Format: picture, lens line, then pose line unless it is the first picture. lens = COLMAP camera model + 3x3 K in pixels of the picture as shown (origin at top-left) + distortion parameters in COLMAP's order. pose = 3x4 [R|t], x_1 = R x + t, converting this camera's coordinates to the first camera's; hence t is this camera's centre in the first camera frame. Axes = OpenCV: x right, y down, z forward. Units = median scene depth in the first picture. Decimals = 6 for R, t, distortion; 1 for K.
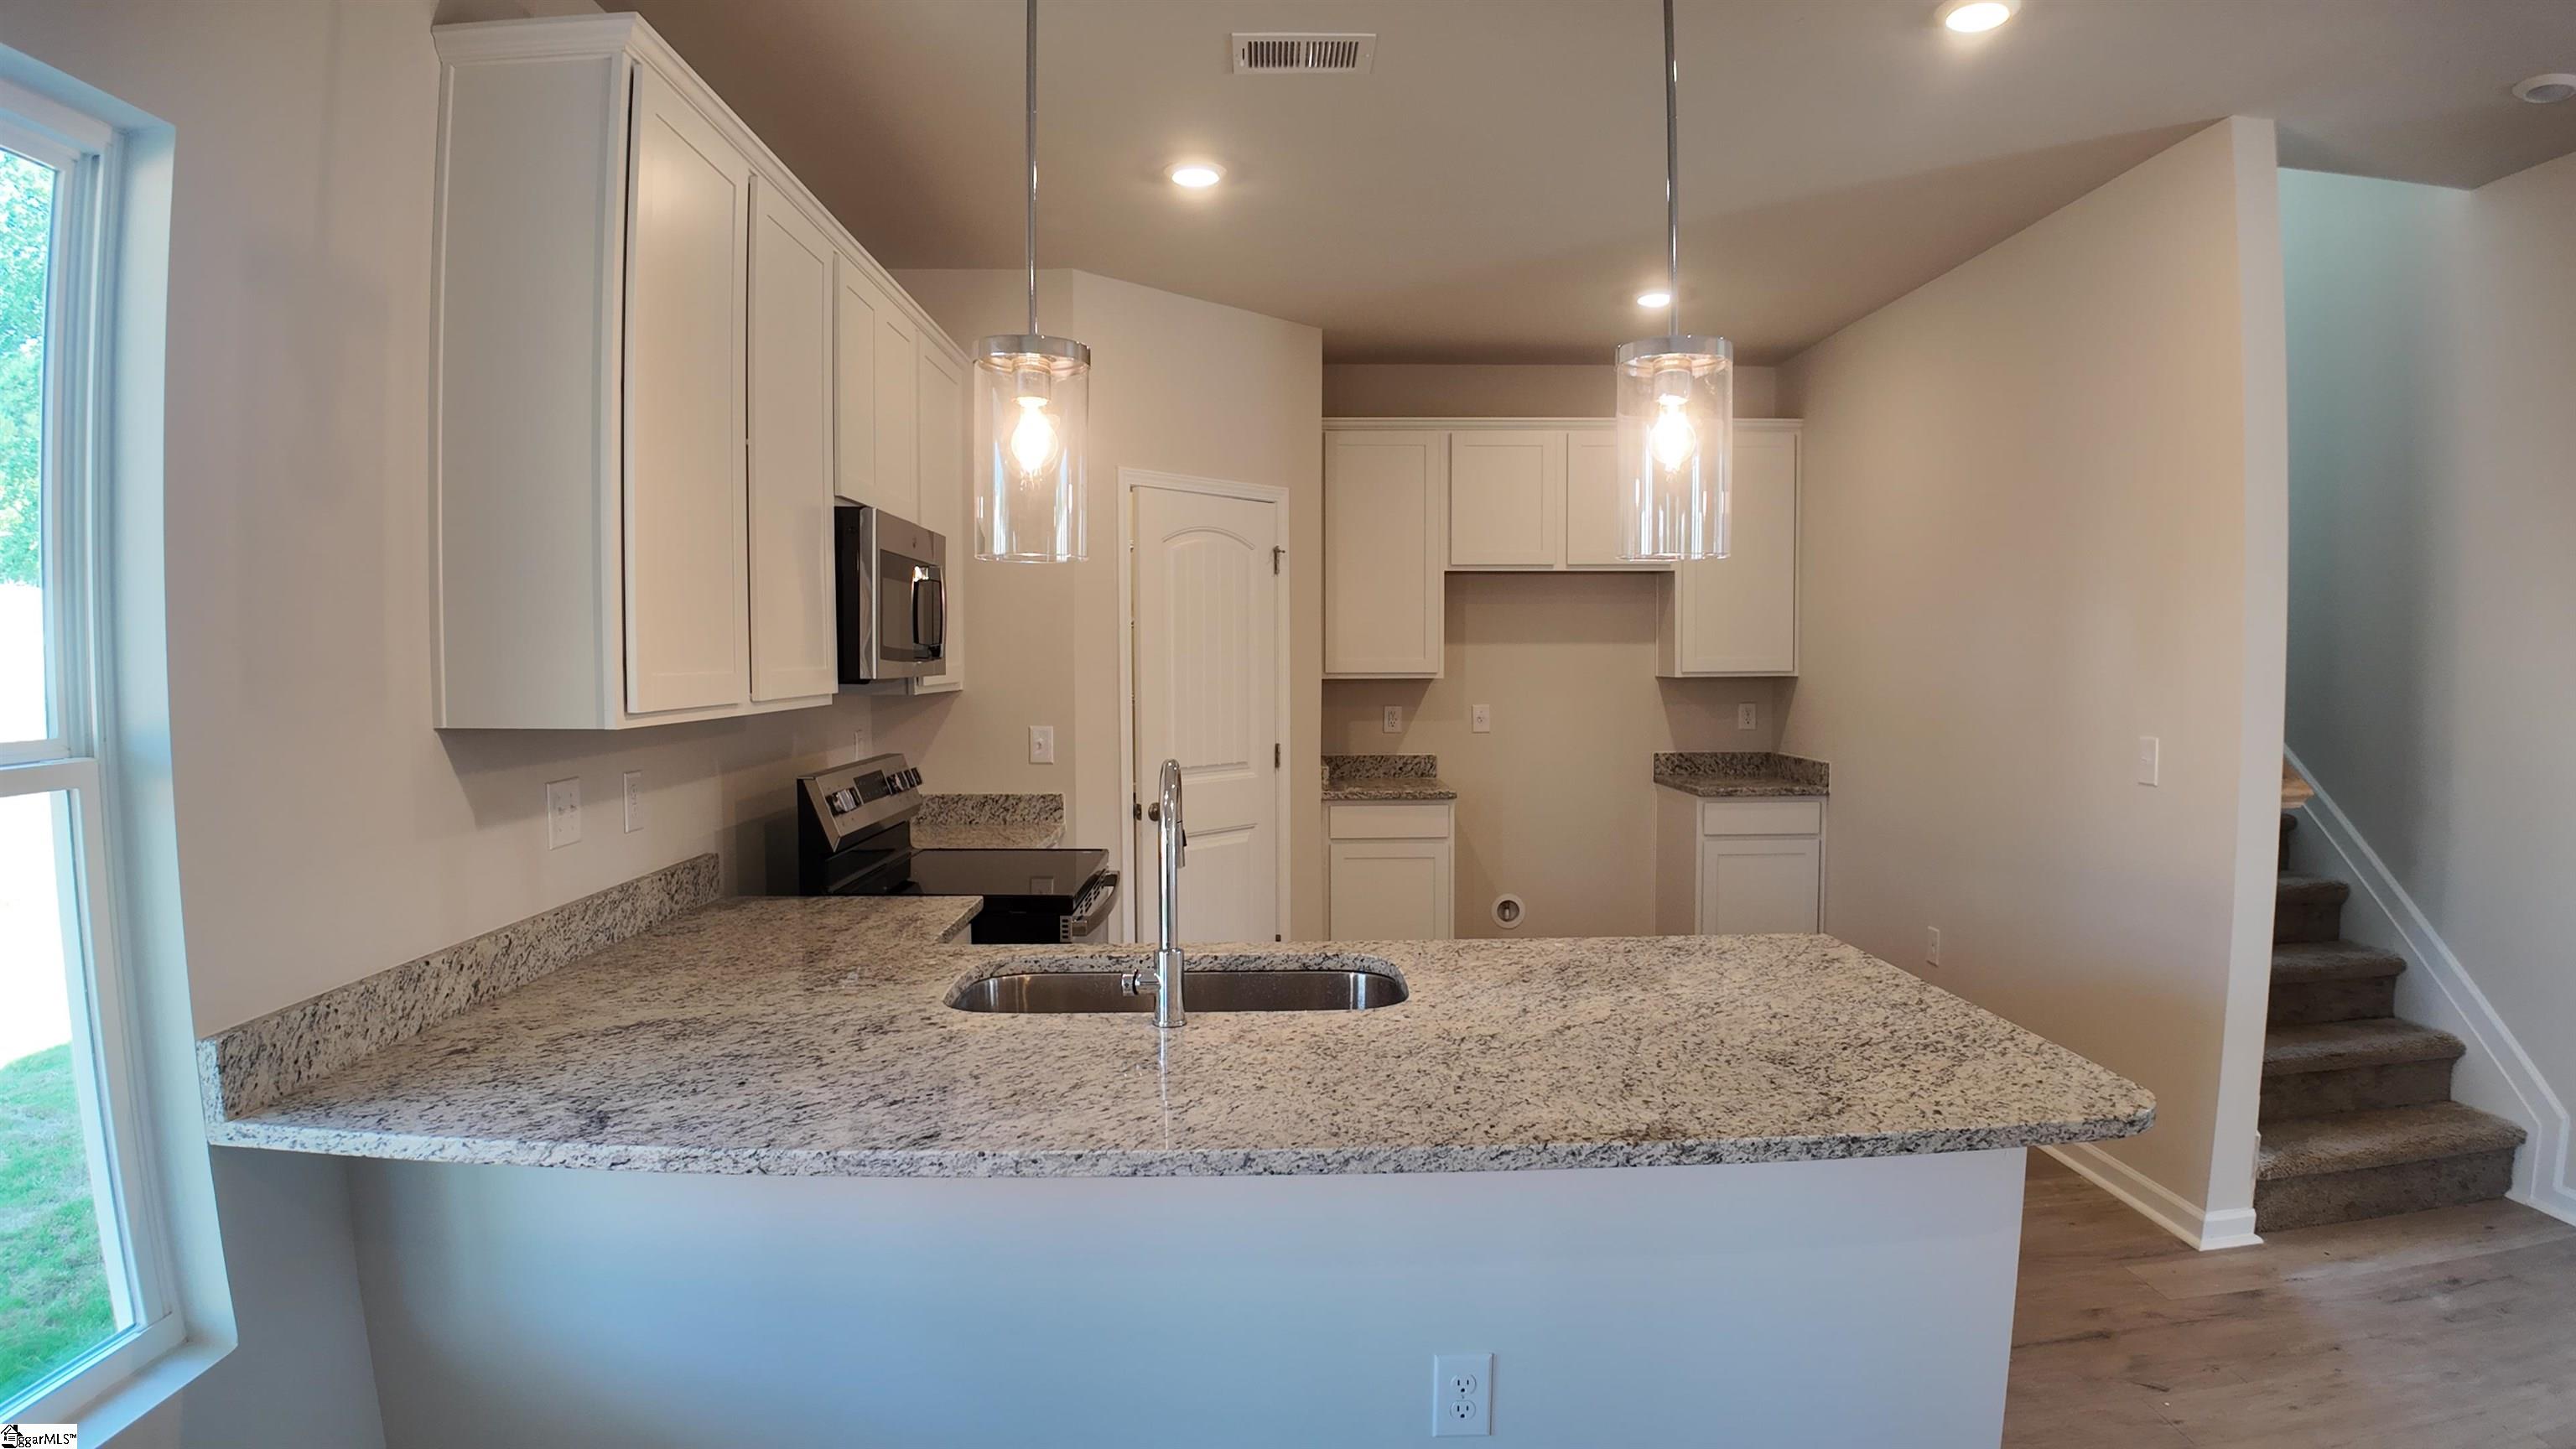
lens RADIAL K [[1381.8, 0, 1274.9], [0, 1381.8, 707.9], [0, 0, 1]] dist [-0.100892, -0.005575]
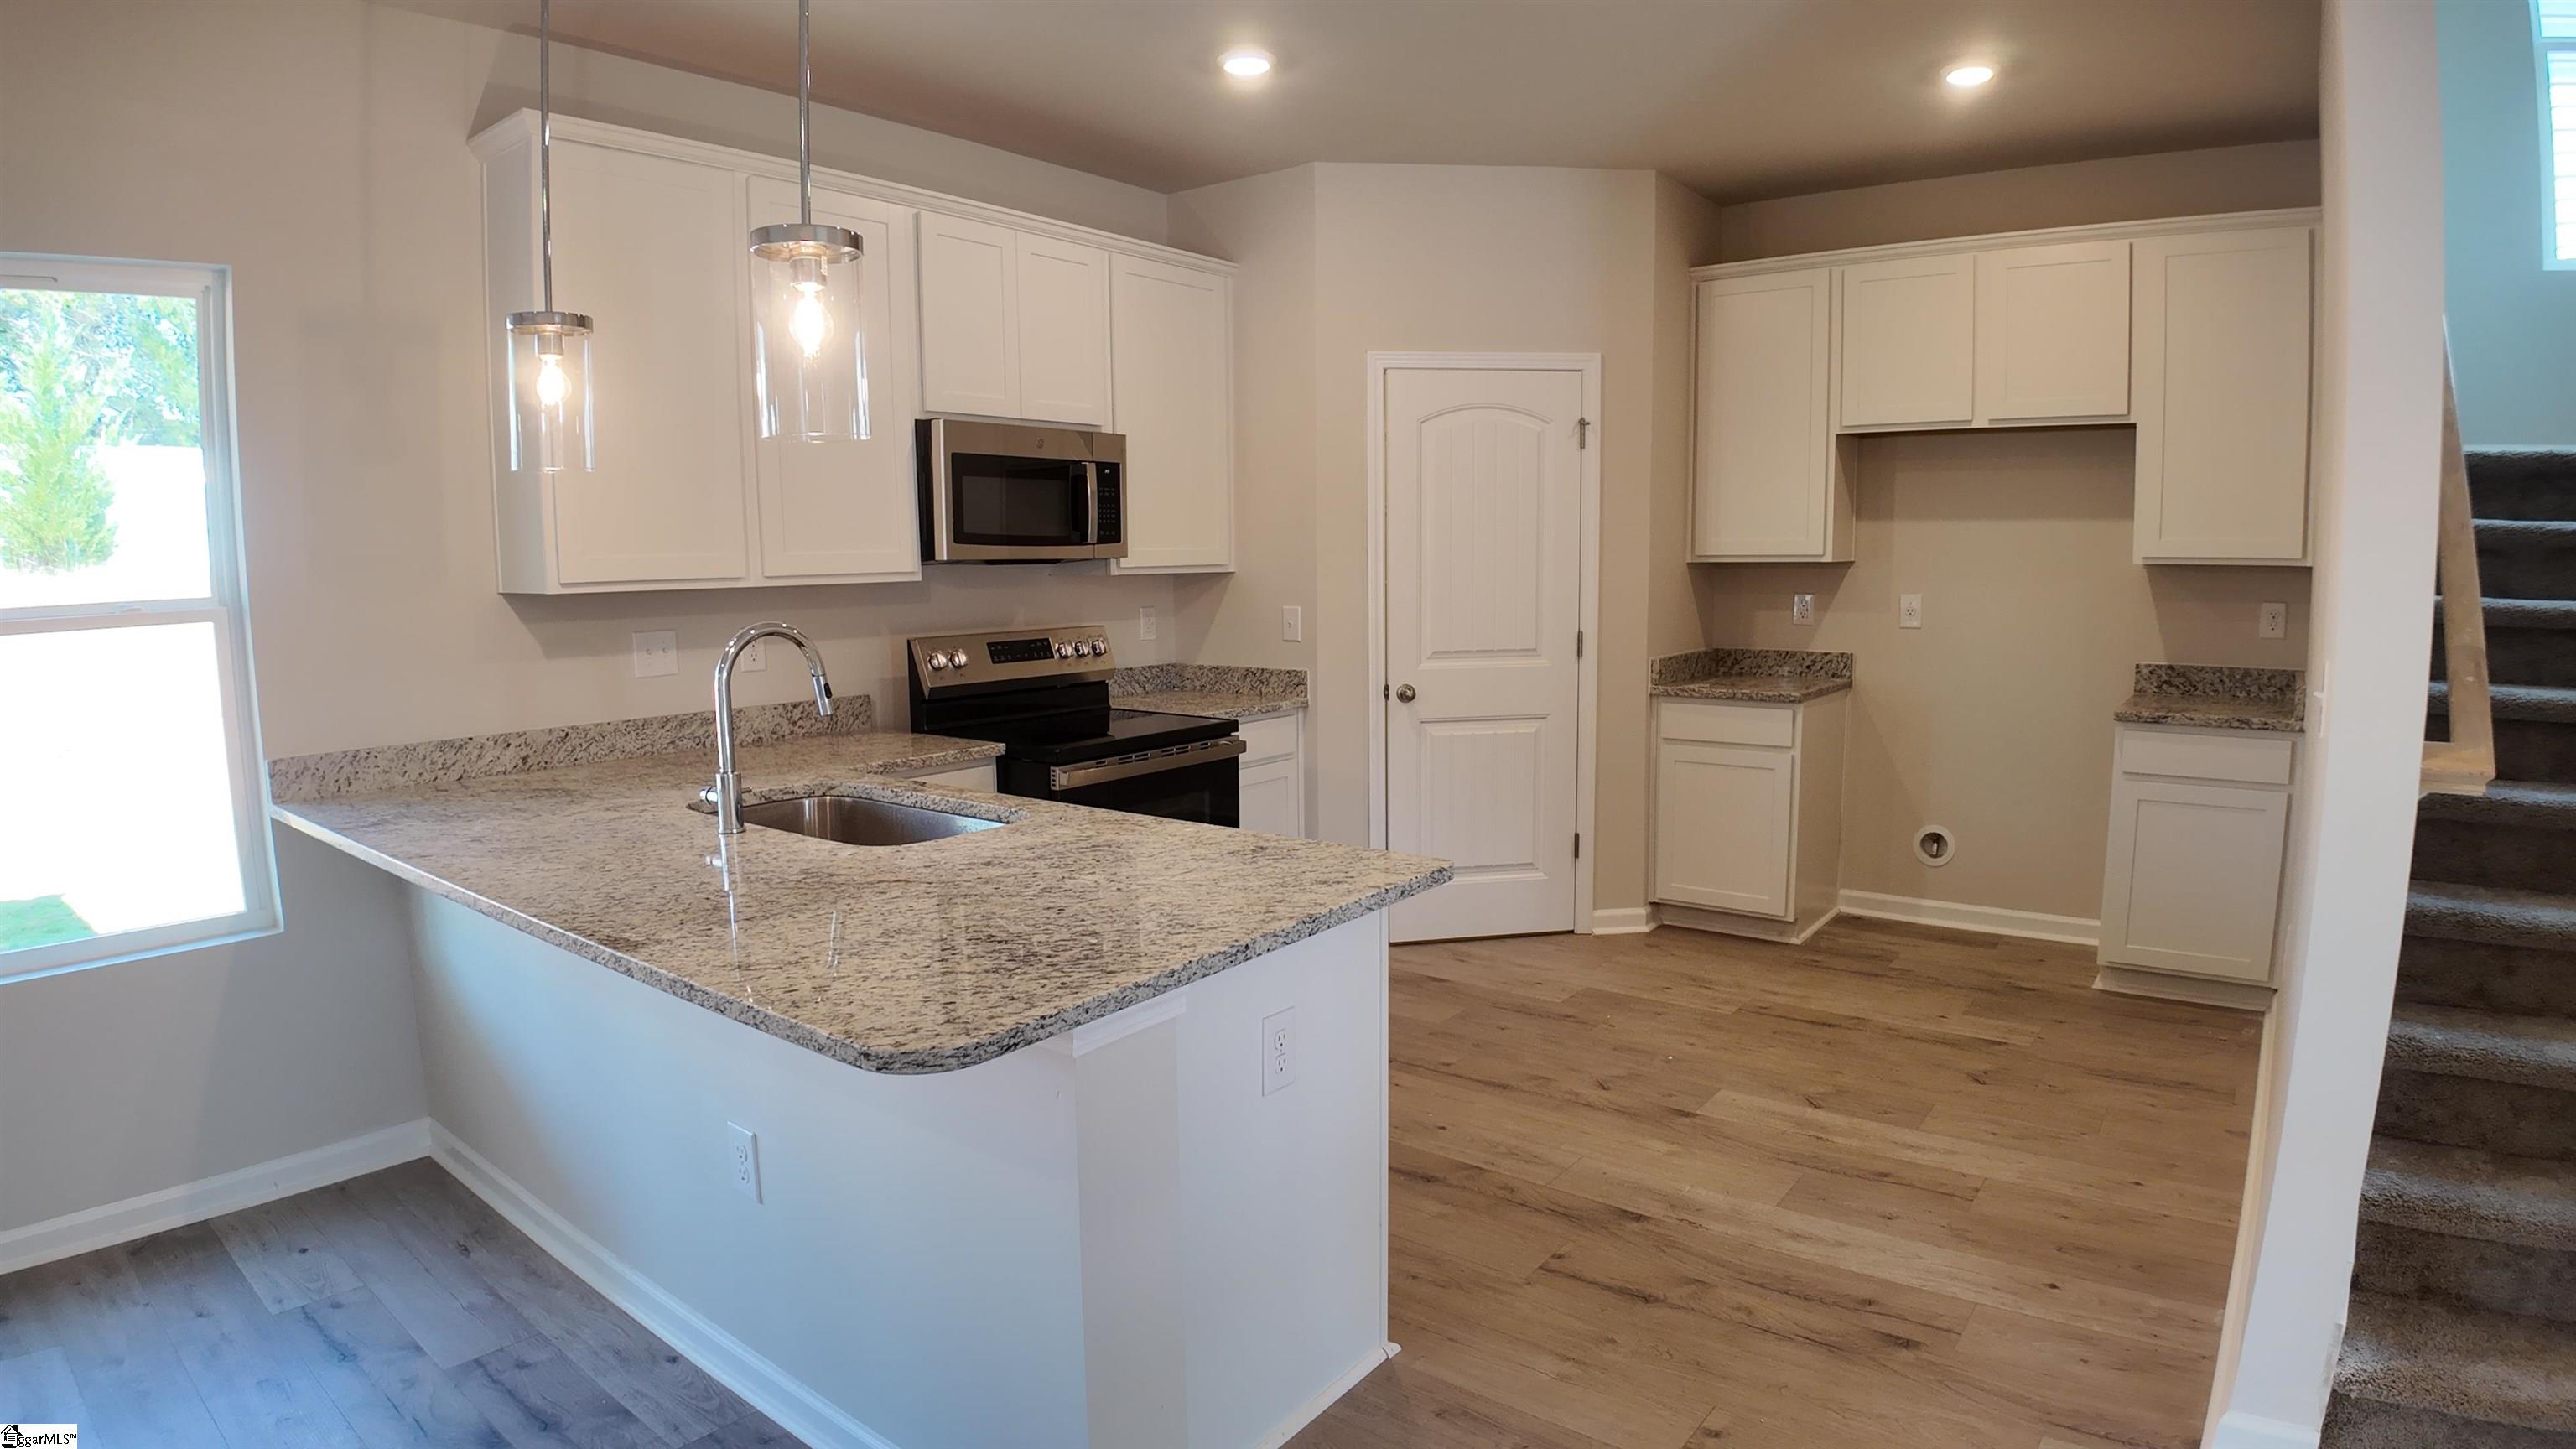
lens RADIAL K [[1381.8, 0, 1273.1], [0, 1381.8, 707.9], [0, 0, 1]] dist [-0.100892, -0.005575]
pose [[0.762381, 0.064554, -0.643900, 0.454516], [-0.013047, 0.996343, 0.084440, 0.002012], [0.646997, -0.055974, 0.760435, 0.156044]]
